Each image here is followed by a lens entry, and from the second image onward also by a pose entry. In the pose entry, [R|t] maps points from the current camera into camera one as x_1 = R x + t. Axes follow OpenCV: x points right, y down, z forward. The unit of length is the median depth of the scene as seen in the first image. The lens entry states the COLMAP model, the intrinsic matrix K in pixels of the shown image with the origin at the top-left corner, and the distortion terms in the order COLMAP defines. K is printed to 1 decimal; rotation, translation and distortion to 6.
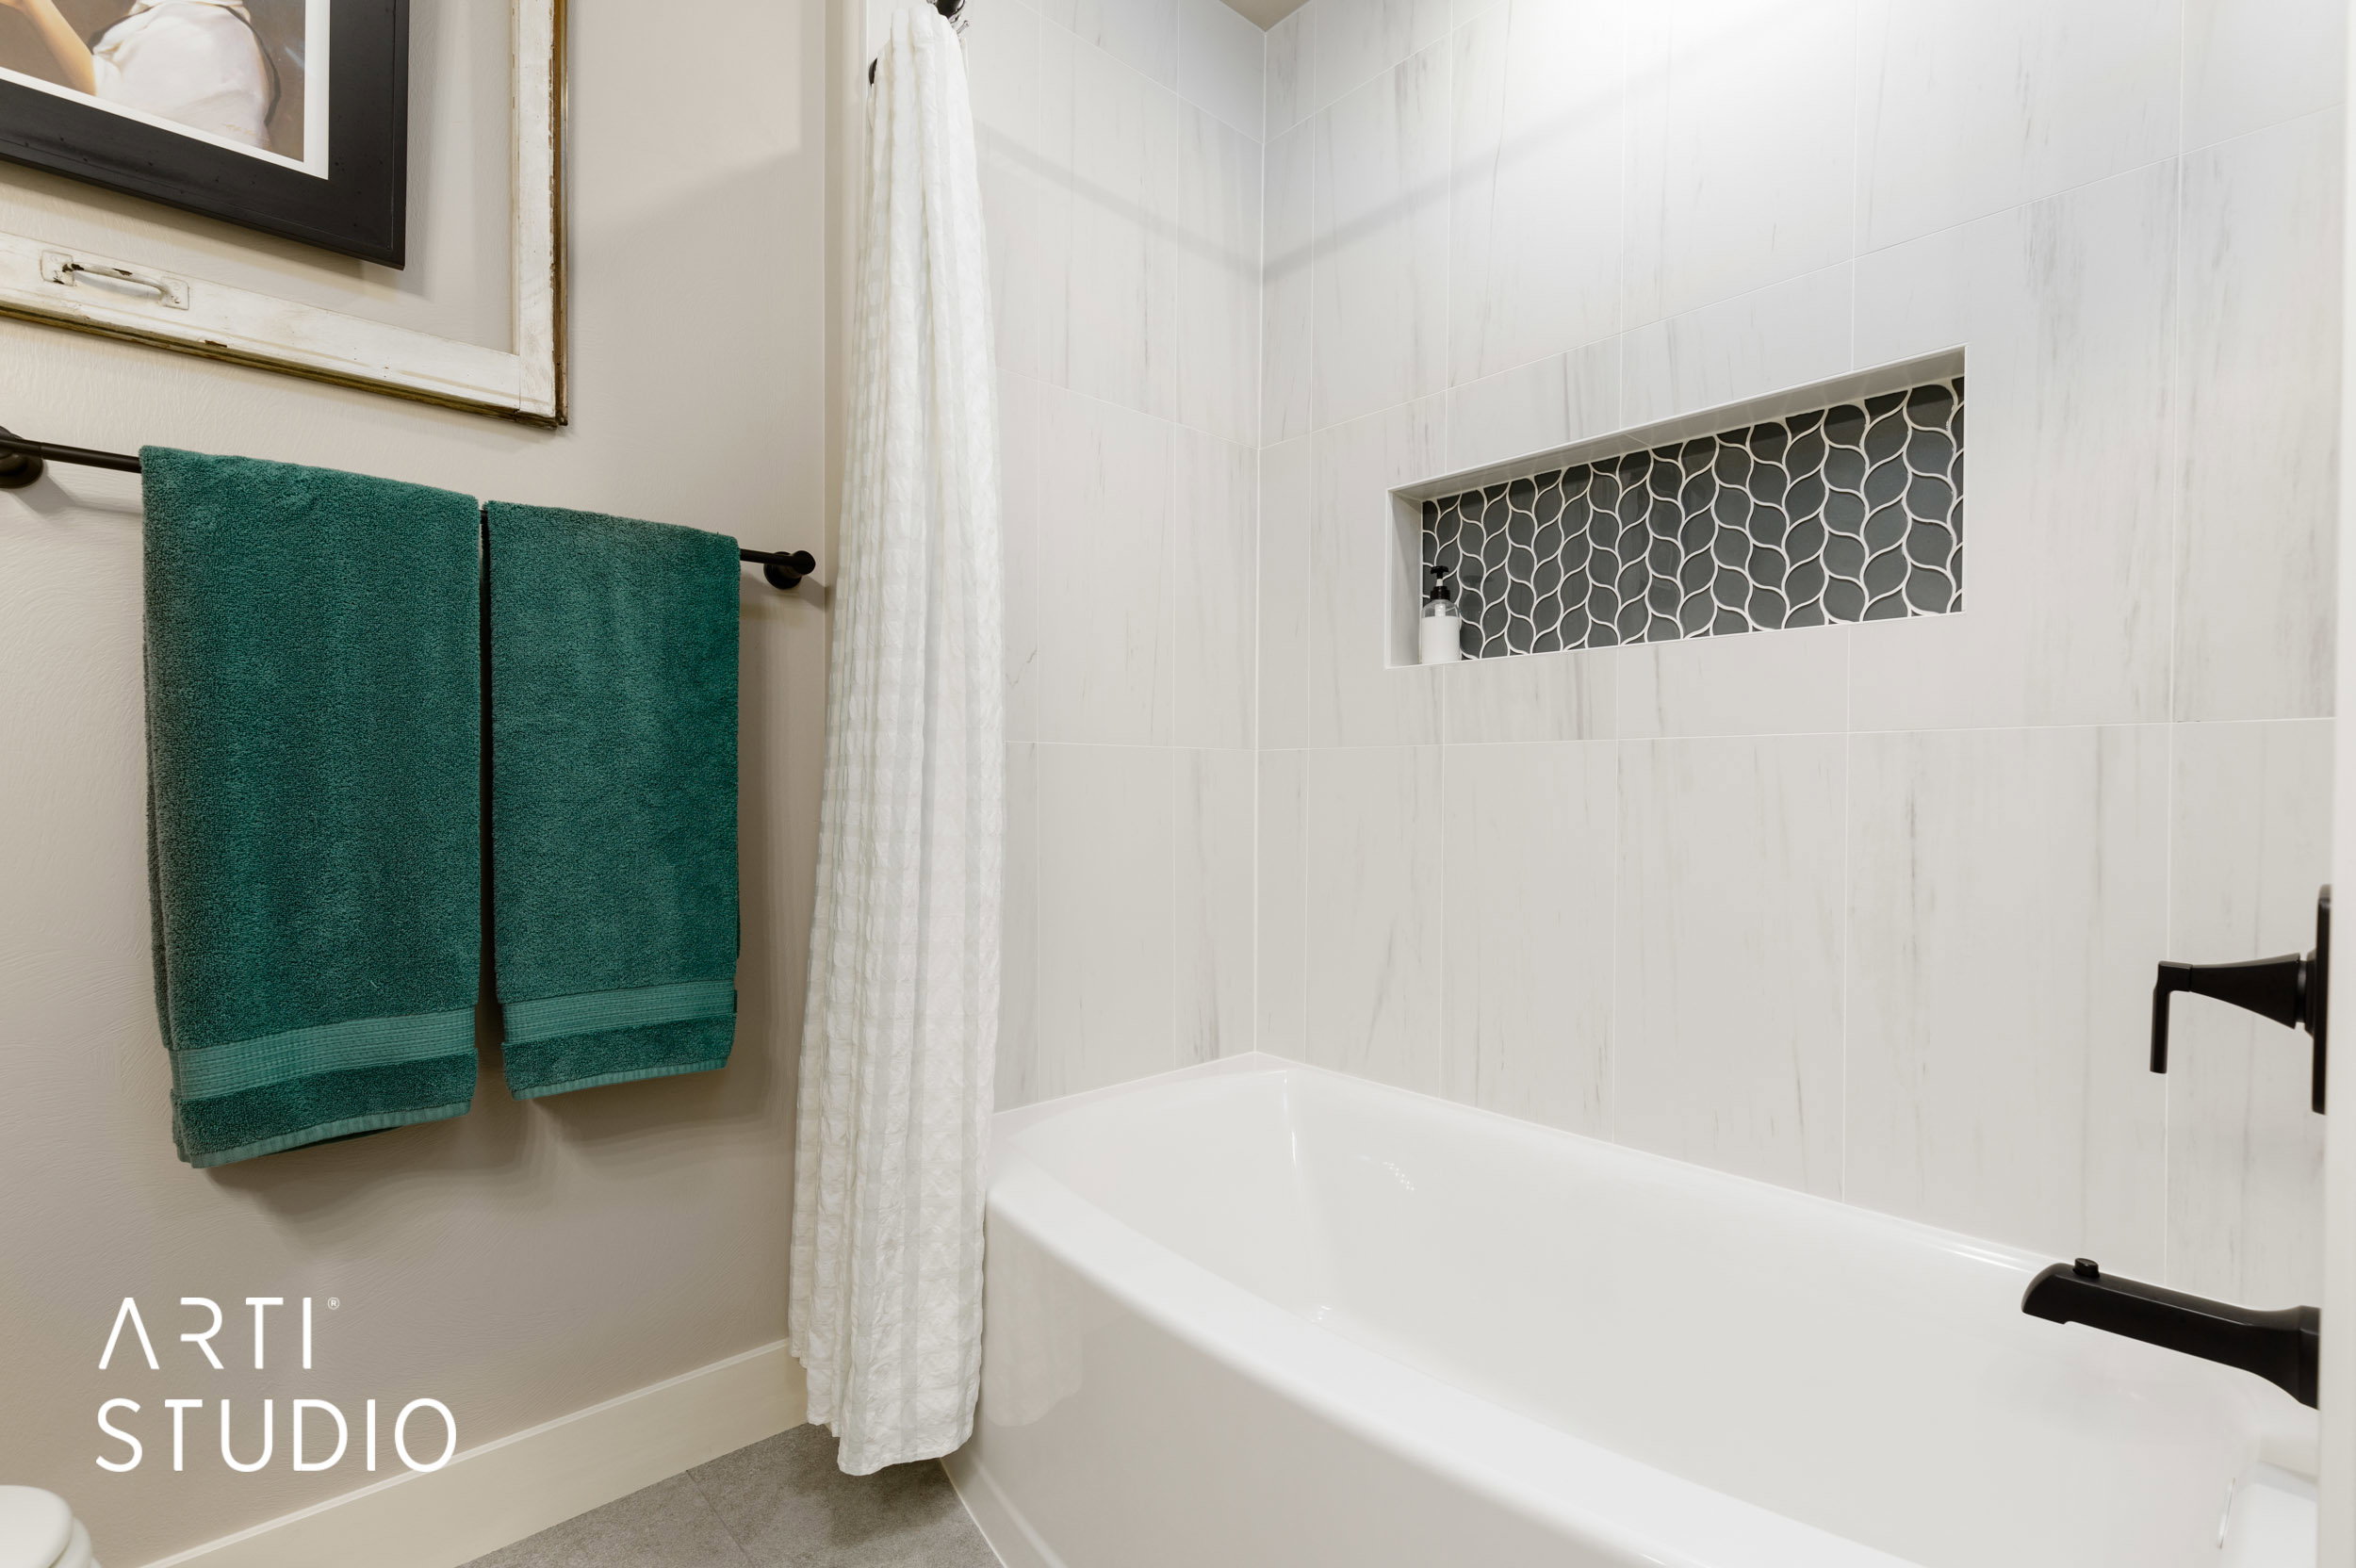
lens RADIAL K [[1060.8, 0, 1186.4], [0, 1060.8, 794.8], [0, 0, 1]] dist [0.004604, -0.001148]
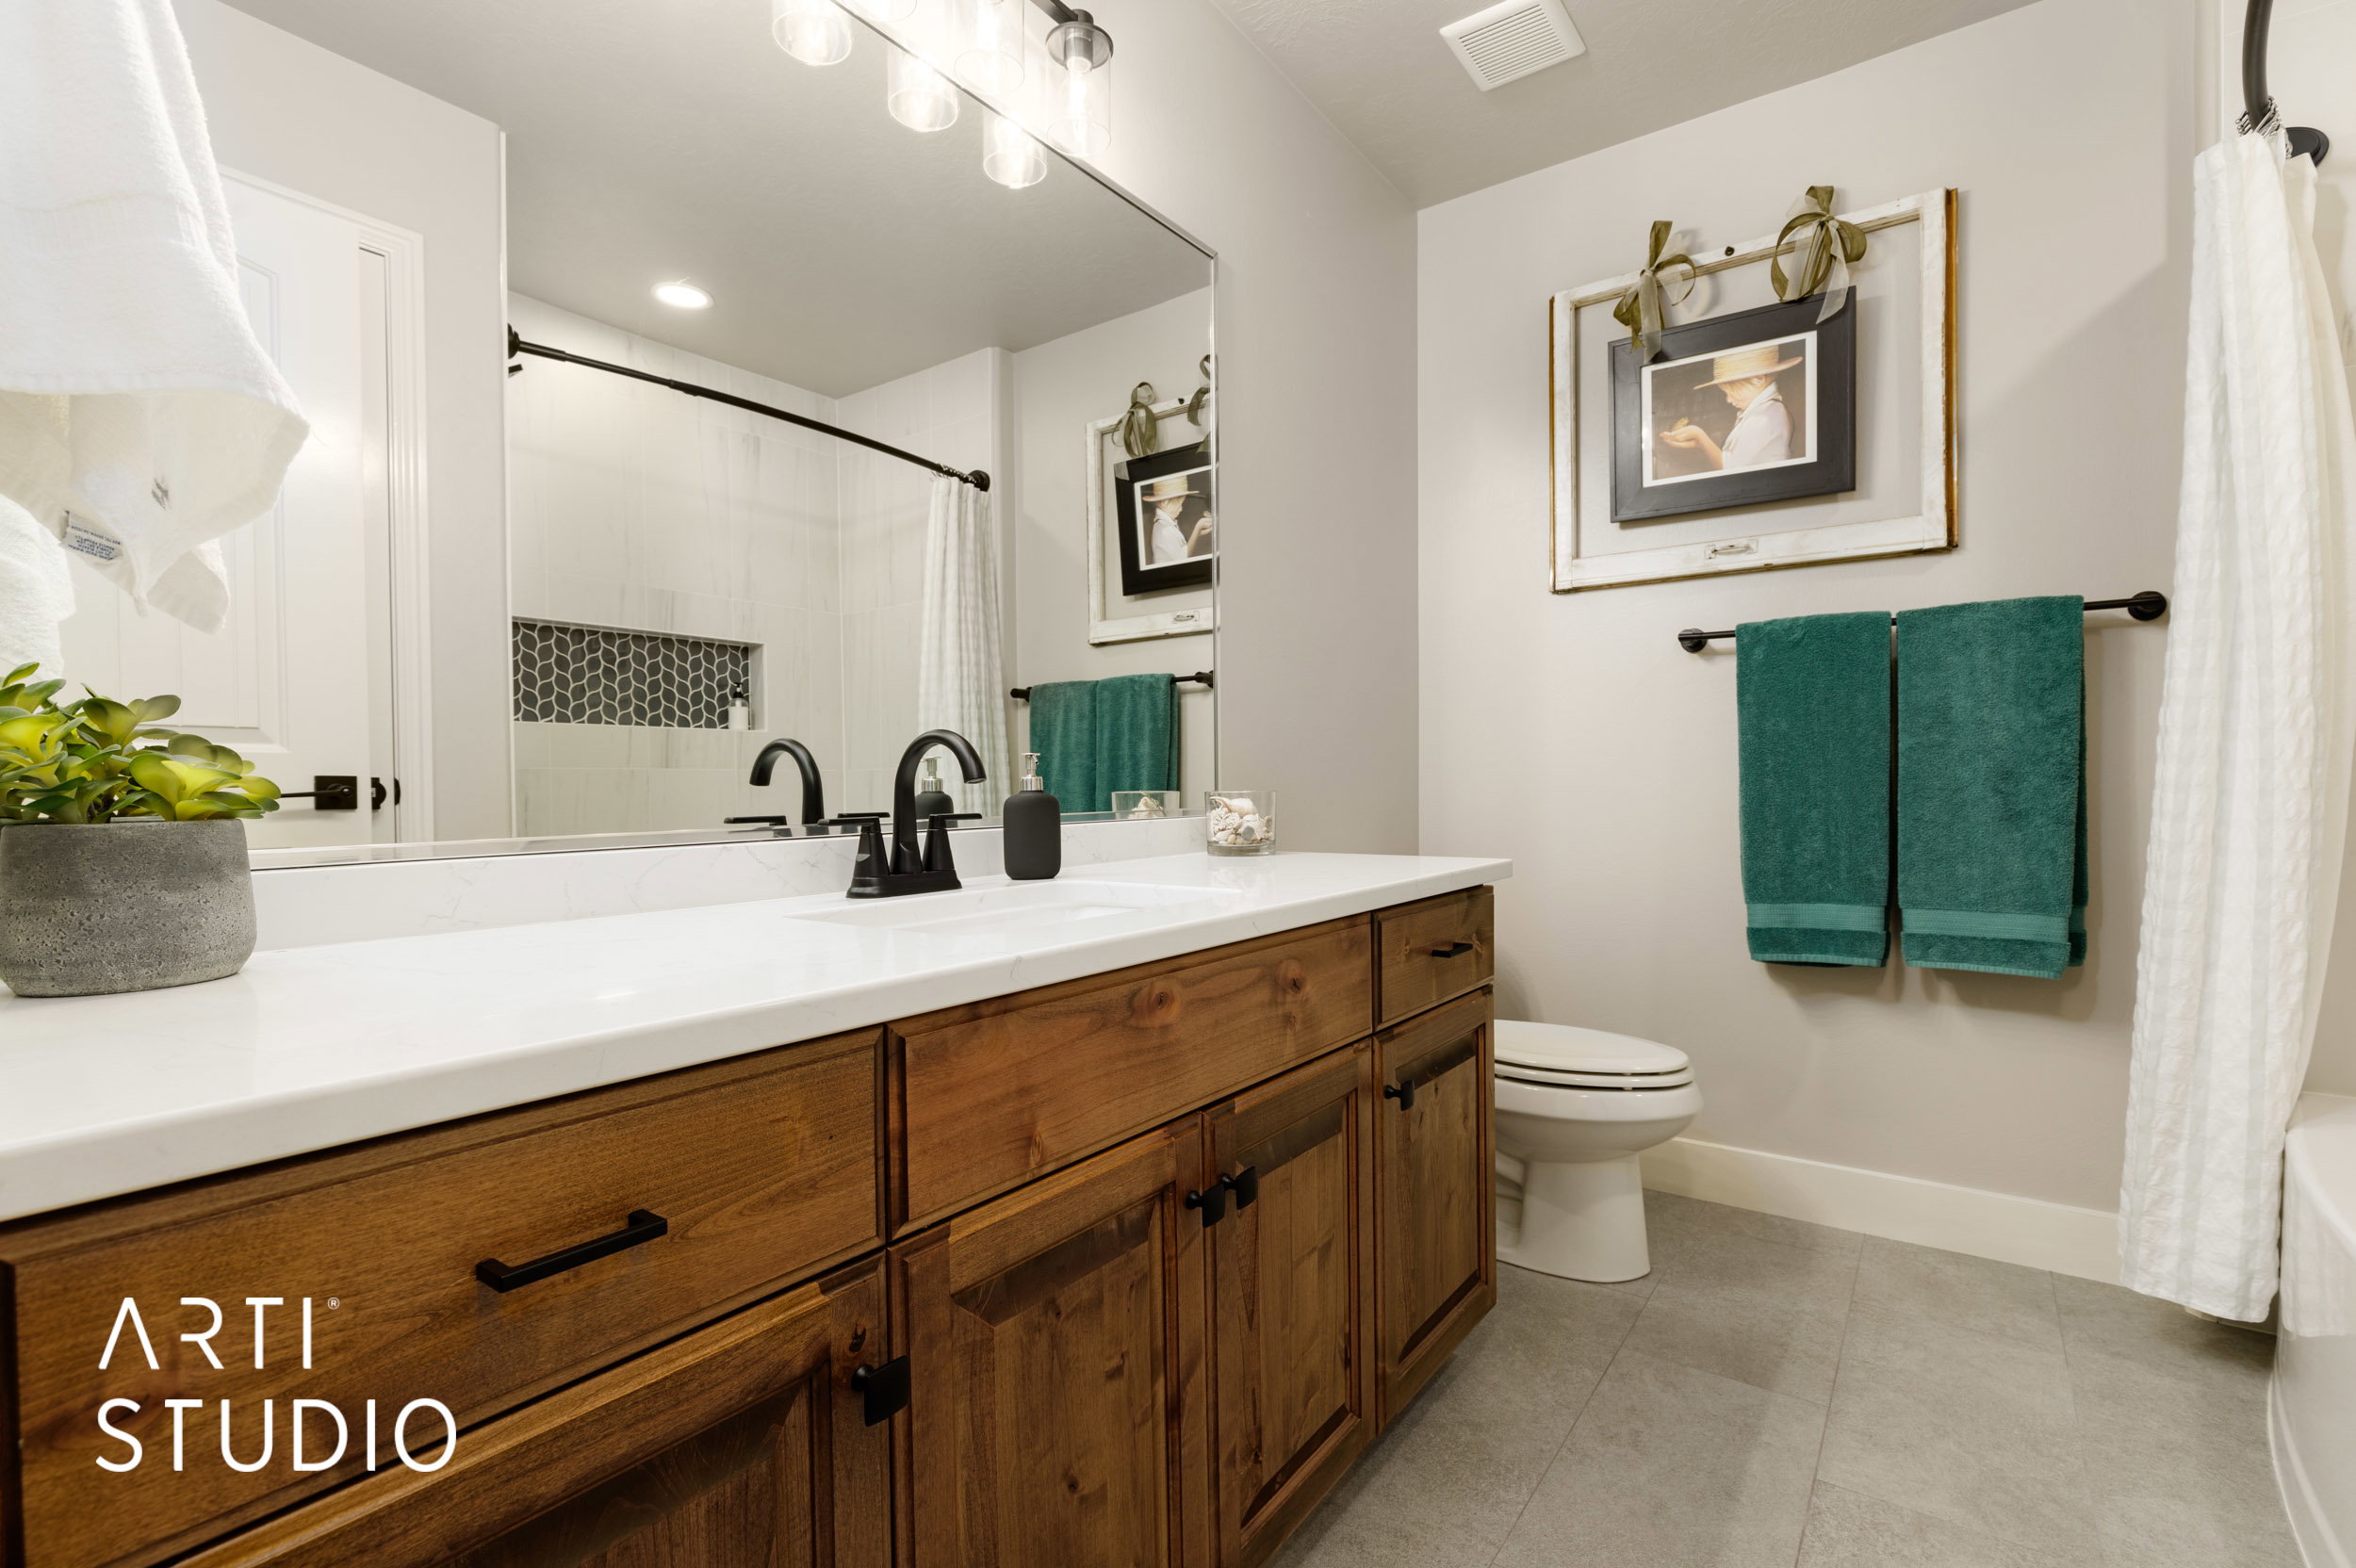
lens RADIAL K [[1060.8, 0, 1186.4], [0, 1060.8, 794.8], [0, 0, 1]] dist [0.004604, -0.001148]
pose [[0.191937, 0.008253, -0.981373, 0.772722], [0.001831, 0.999960, 0.008768, -0.001503], [0.981406, -0.003480, 0.191914, -0.429353]]
